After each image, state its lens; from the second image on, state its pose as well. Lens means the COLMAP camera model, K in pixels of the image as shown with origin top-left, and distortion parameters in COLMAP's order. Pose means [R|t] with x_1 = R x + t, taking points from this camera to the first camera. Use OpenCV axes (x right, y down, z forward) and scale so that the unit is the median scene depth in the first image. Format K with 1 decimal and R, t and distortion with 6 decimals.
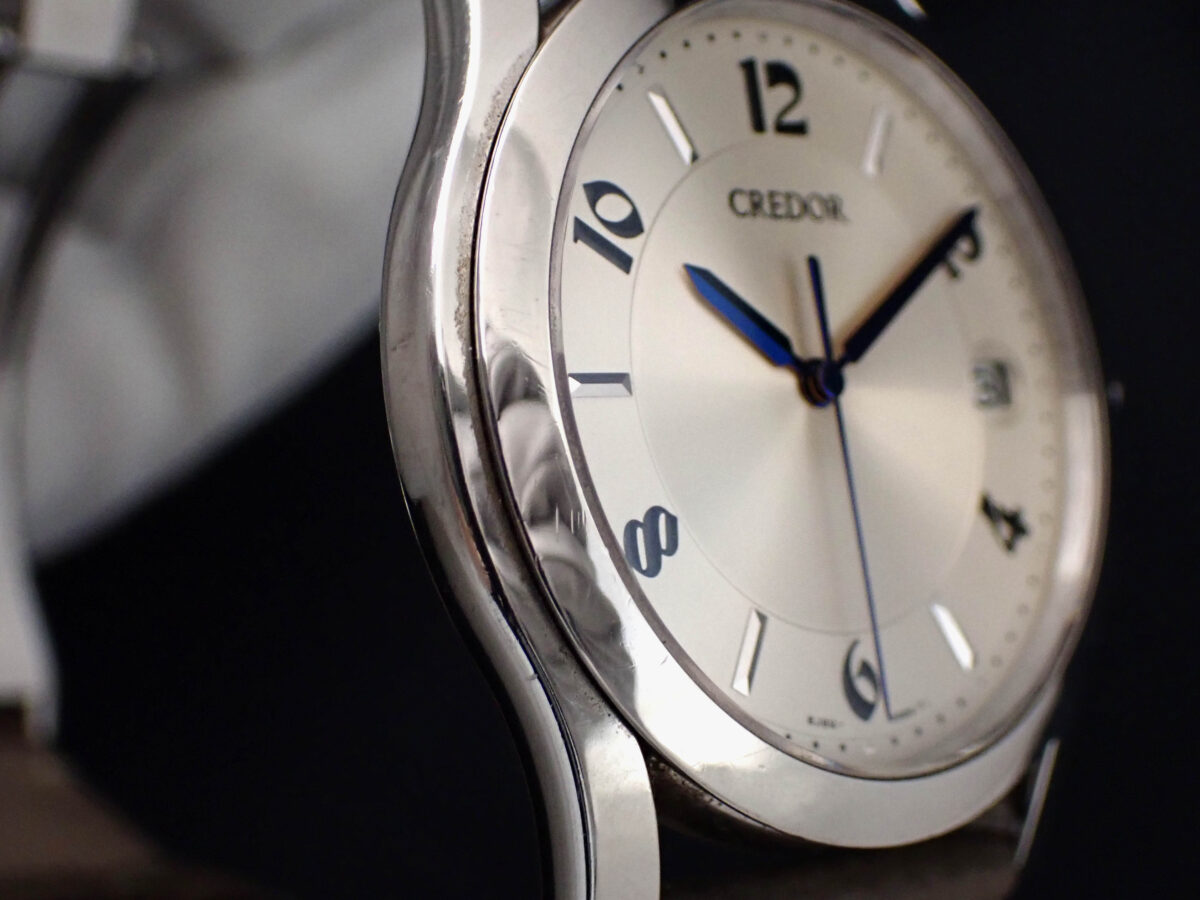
lens RADIAL K [[2726.0, 0, 600.0], [0, 2726.0, 450.0], [0, 0, 1]] dist [0.088866, 0.432712]
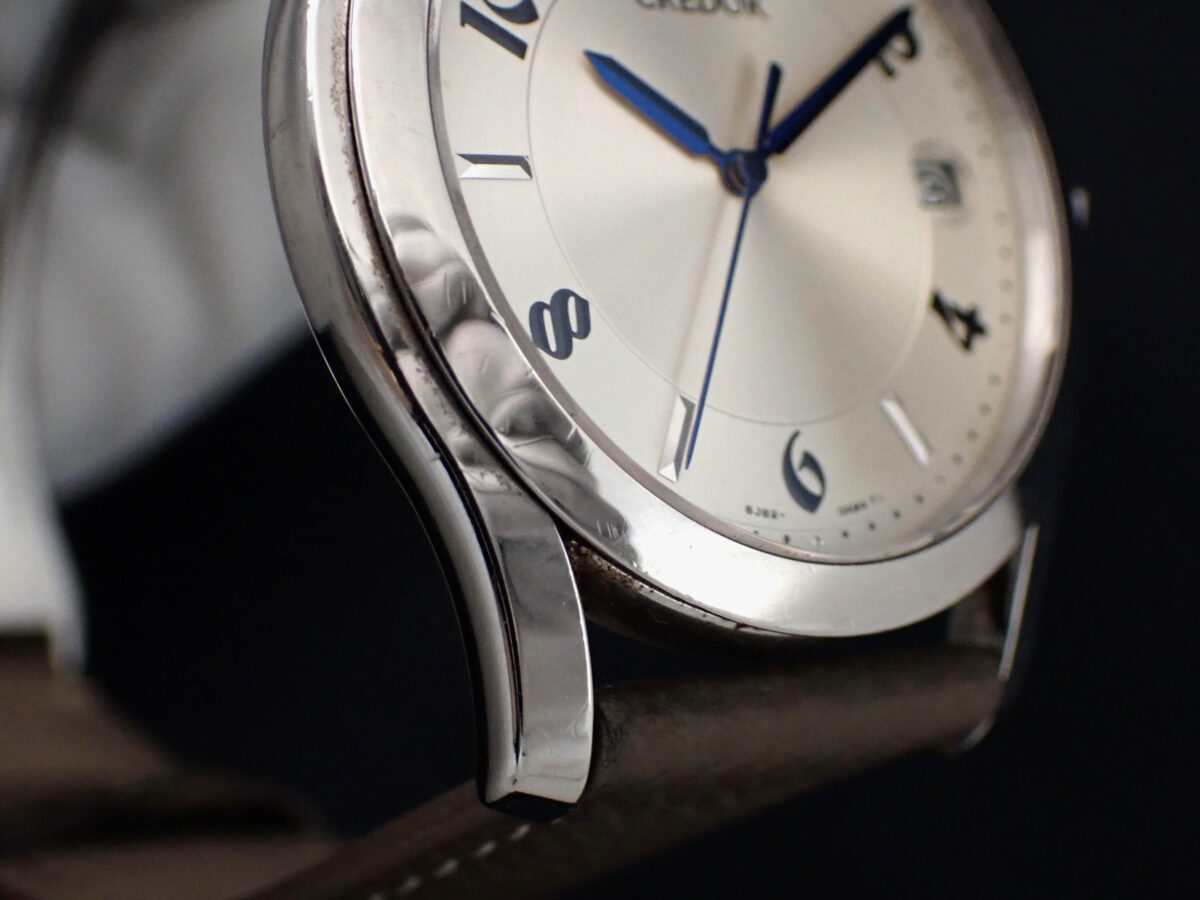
lens RADIAL K [[2726.0, 0, 600.0], [0, 2726.0, 450.0], [0, 0, 1]] dist [0.088866, 0.432712]
pose [[0.995013, -0.073357, -0.067589, 0.092711], [0.069474, 0.995890, -0.058105, 0.132050], [0.071574, 0.053119, 0.996020, 0.036292]]
